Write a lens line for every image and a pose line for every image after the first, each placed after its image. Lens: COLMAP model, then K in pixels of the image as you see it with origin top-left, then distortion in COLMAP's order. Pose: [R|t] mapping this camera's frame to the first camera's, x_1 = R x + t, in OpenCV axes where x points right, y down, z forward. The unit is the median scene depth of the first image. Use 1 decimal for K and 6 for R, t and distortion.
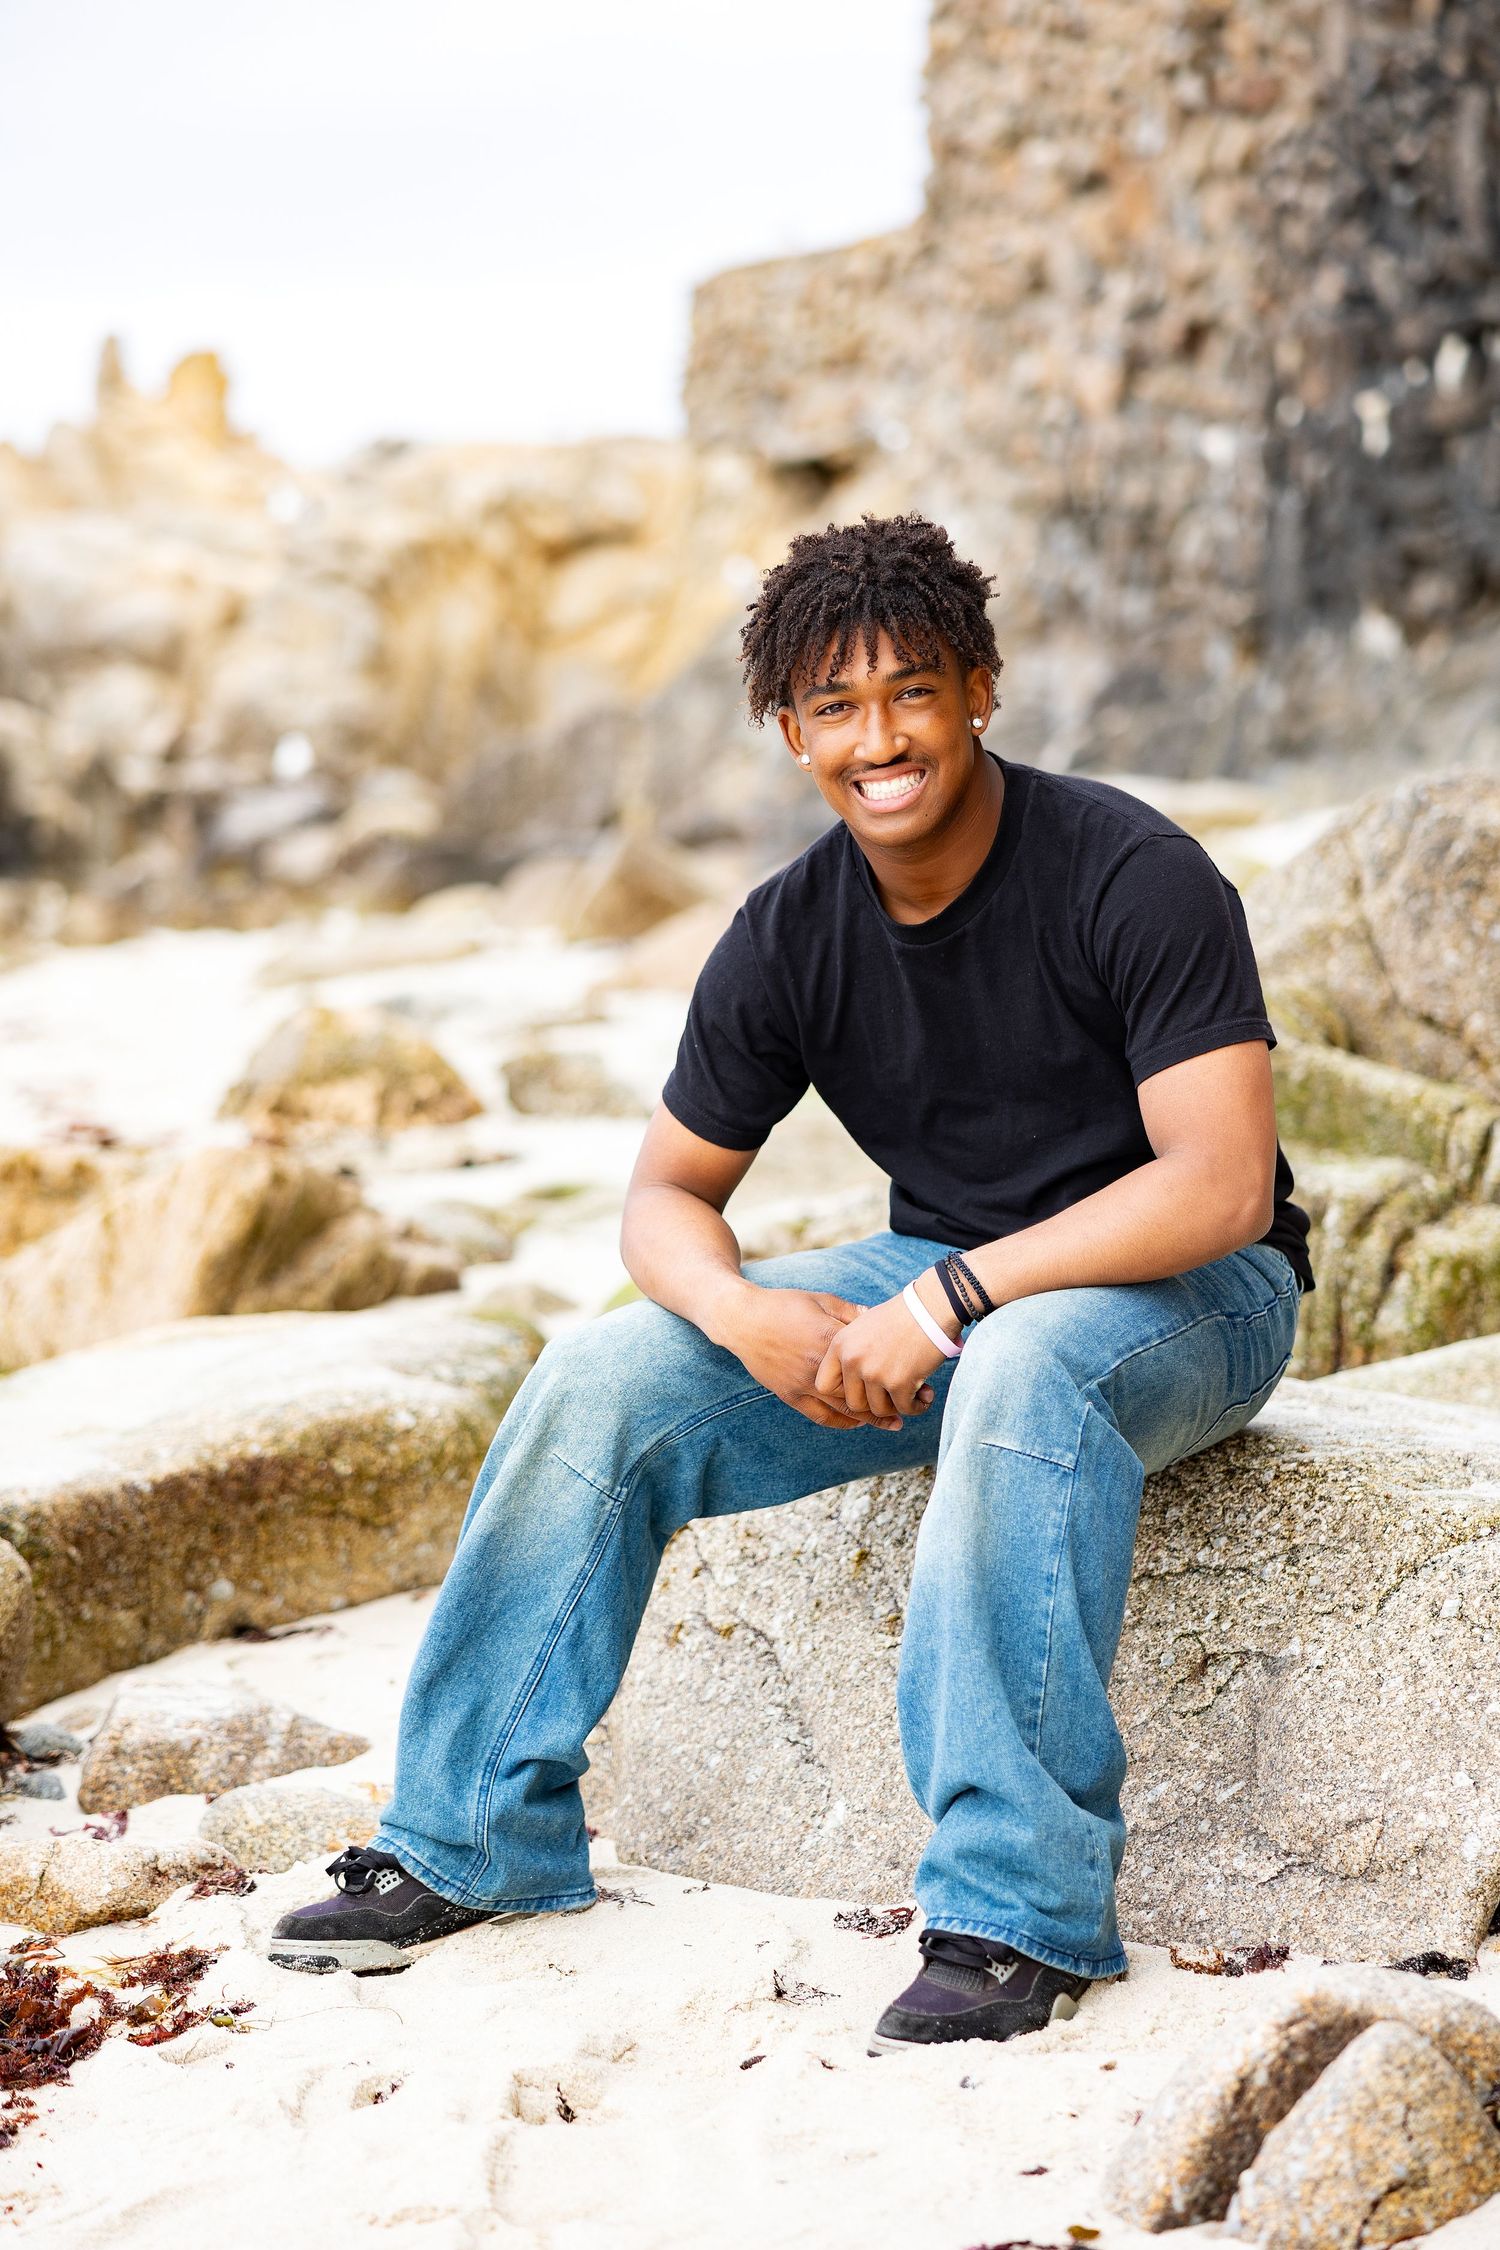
lens RADIAL K [[4549.2, 0, 750.0], [0, 4549.2, 1125.0], [0, 0, 1]] dist [0.020279, 0.039330]
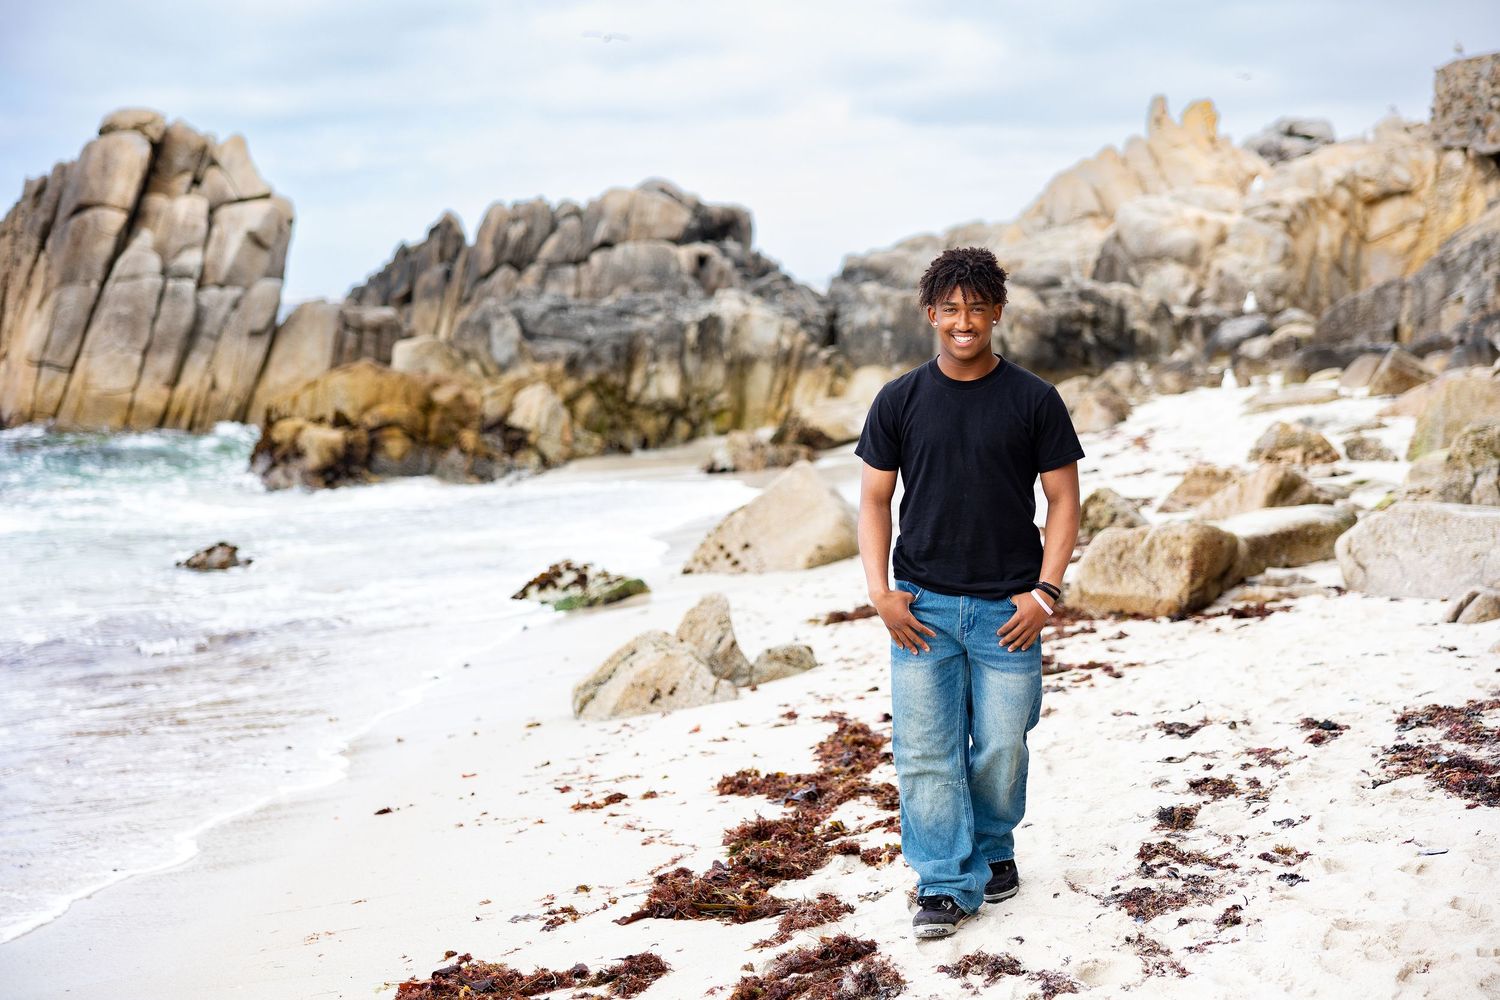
lens RADIAL K [[2358.6, 0, 750.0], [0, 2358.6, 500.0], [0, 0, 1]] dist [0.009008, -0.154159]
pose [[0.954809, 0.004194, -0.297190, 0.017687], [-0.000331, 0.999915, 0.013049, 0.002355], [0.297219, -0.012361, 0.954729, -0.323231]]
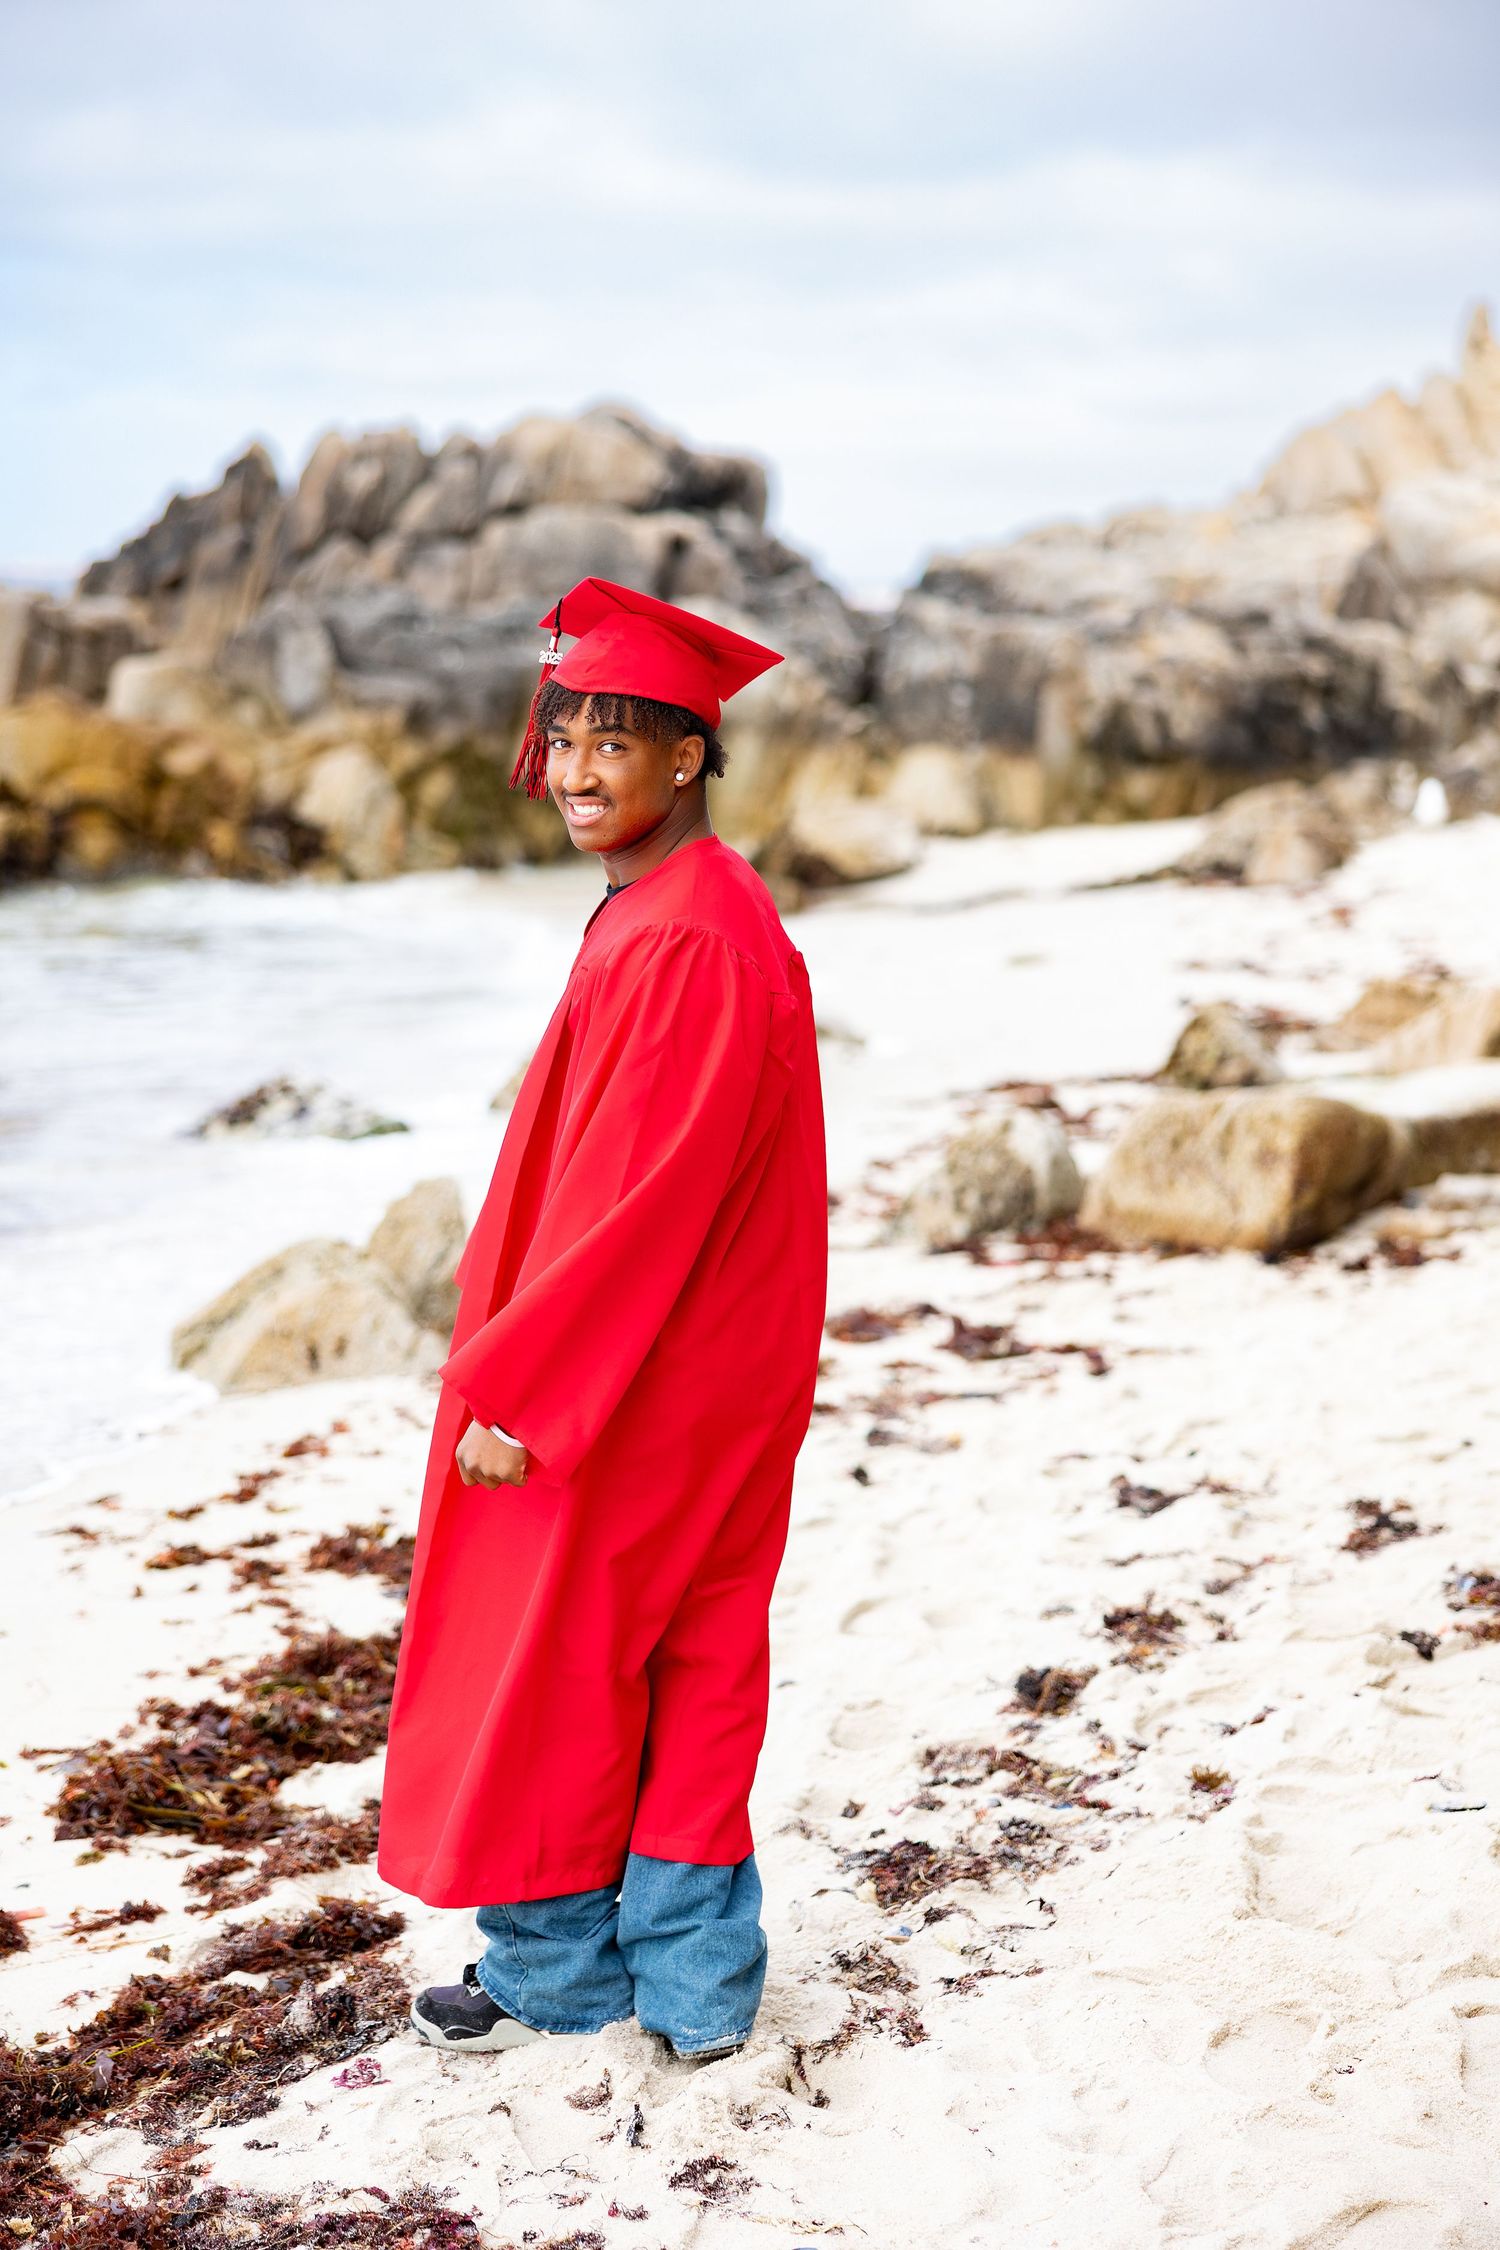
lens RADIAL K [[3985.8, 0, 750.0], [0, 3985.8, 1125.0], [0, 0, 1]] dist [0.015112, 0.113317]
pose [[0.950948, 0.068715, -0.301623, 0.038620], [-0.054005, 0.996921, 0.056851, -0.005606], [0.304600, -0.037773, 0.951731, -0.290045]]
